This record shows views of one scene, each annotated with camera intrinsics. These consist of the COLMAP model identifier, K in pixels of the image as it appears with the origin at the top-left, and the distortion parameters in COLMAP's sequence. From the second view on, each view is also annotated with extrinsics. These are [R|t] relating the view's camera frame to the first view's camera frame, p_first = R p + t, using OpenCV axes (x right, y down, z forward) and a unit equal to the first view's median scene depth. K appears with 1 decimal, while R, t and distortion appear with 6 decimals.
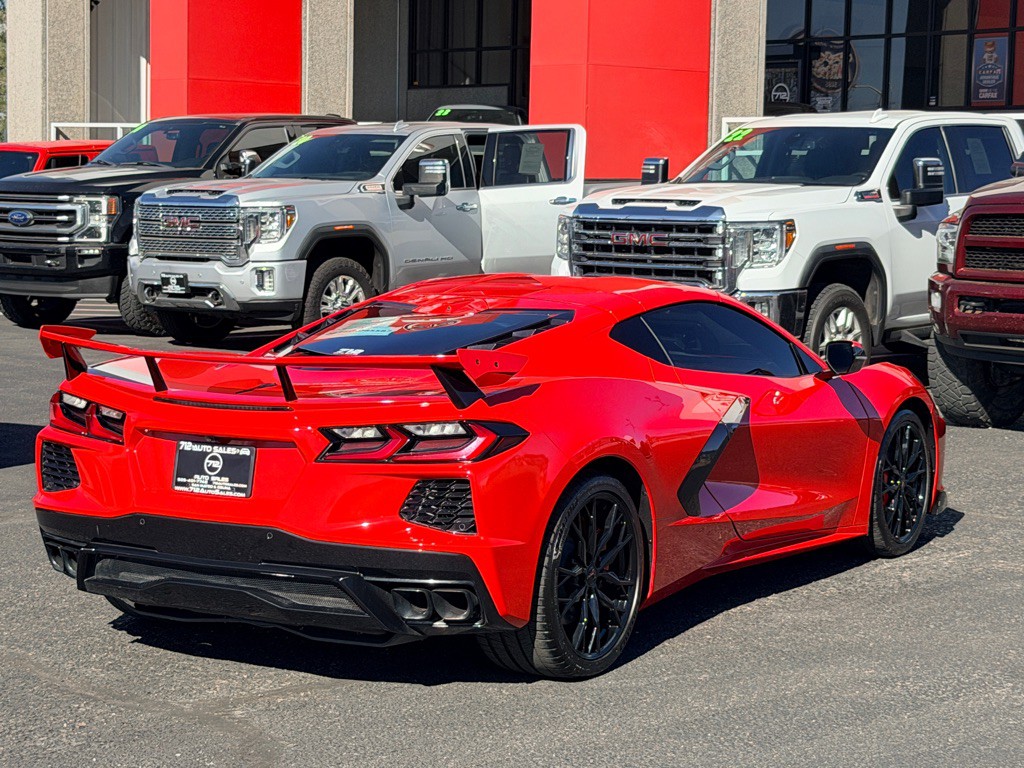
lens RADIAL K [[2280.3, 0, 533.4], [0, 2280.3, 384.2], [0, 0, 1]] dist [0.123210, -0.010675]
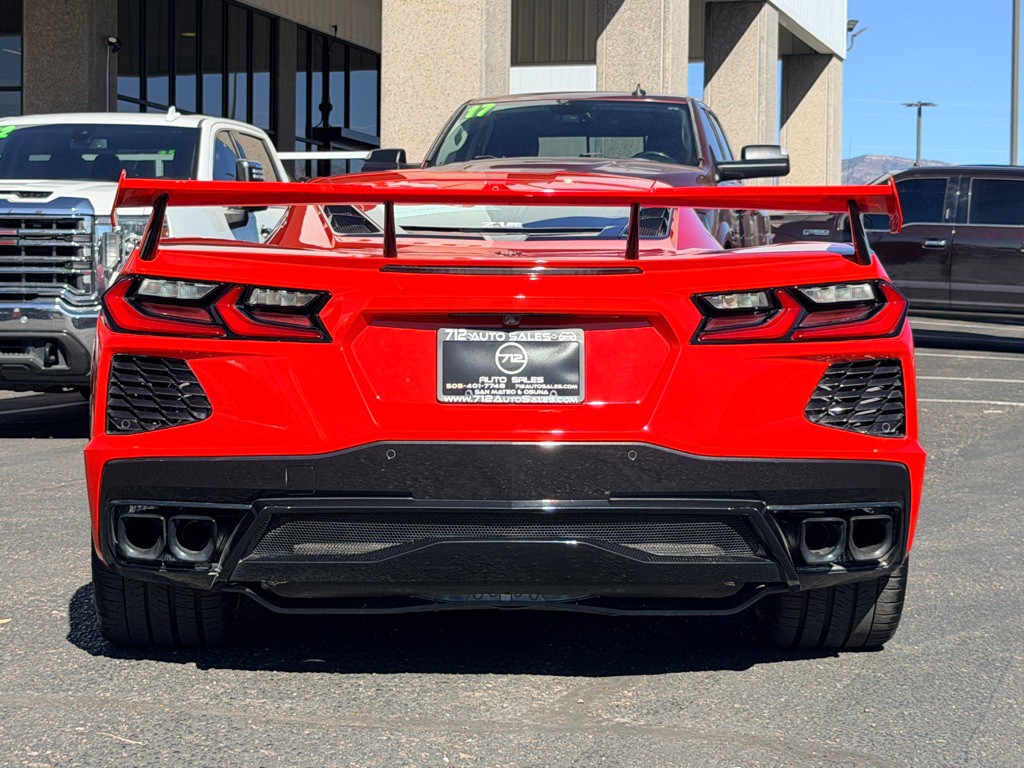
lens RADIAL K [[2278.7, 0, 526.7], [0, 2278.7, 382.0], [0, 0, 1]] dist [0.108104, 0.225675]
pose [[0.837627, -0.020717, 0.545849, -0.379147], [0.052540, 0.997703, -0.042759, 0.053498], [-0.543709, 0.064495, 0.836792, 0.335321]]
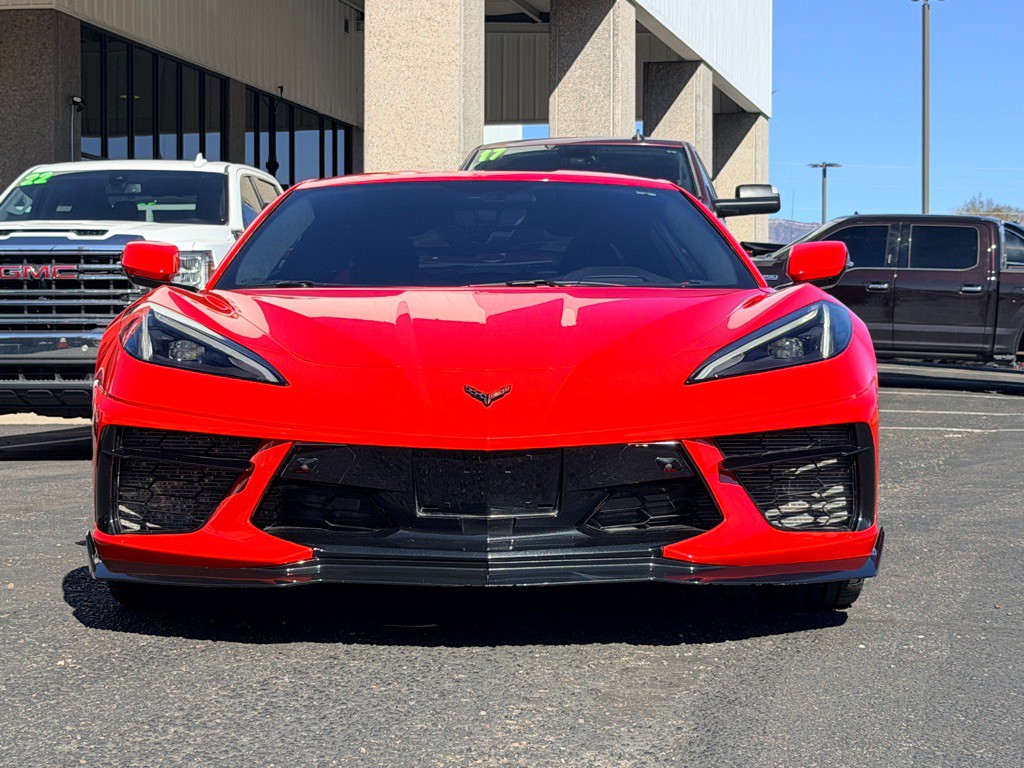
lens RADIAL K [[2278.7, 0, 526.7], [0, 2278.7, 382.0], [0, 0, 1]] dist [0.108104, 0.225675]
pose [[0.811531, -0.013030, 0.584164, -0.506663], [0.065318, 0.995508, -0.068536, 0.082095], [-0.580647, 0.093776, 0.808737, 0.288481]]
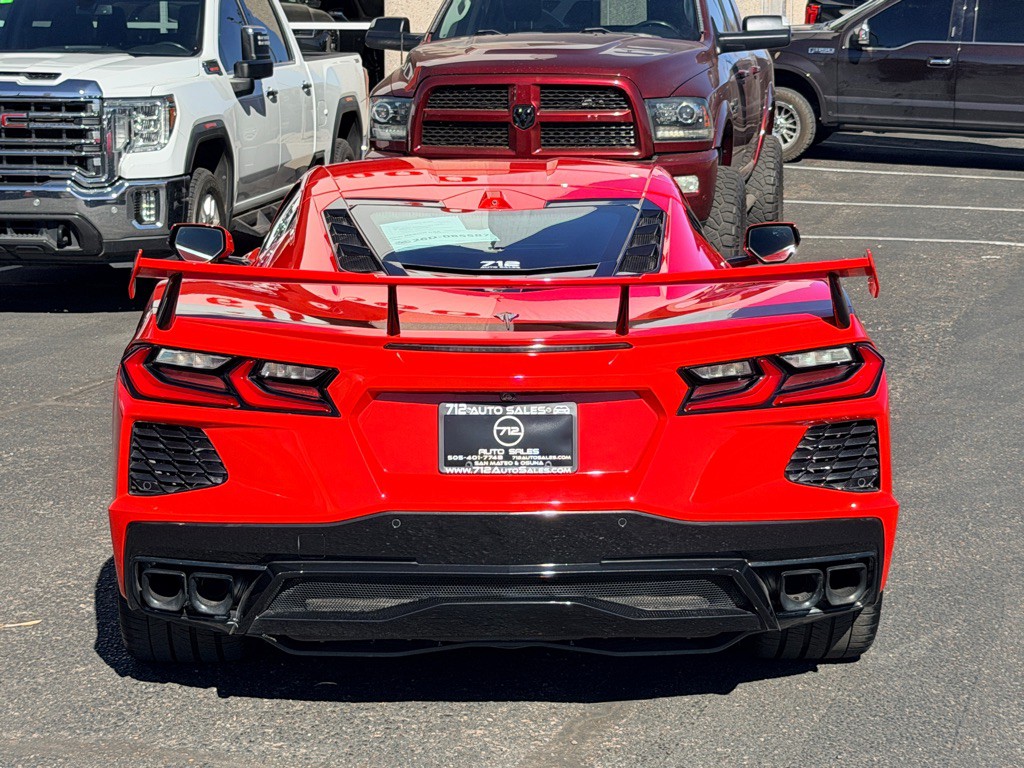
lens RADIAL K [[2278.7, 0, 526.7], [0, 2278.7, 382.0], [0, 0, 1]] dist [0.108104, 0.225675]
pose [[0.839423, -0.082437, 0.537189, -0.390195], [0.056079, 0.996291, 0.065259, -0.019832], [-0.540577, -0.024655, 0.840933, 0.305784]]
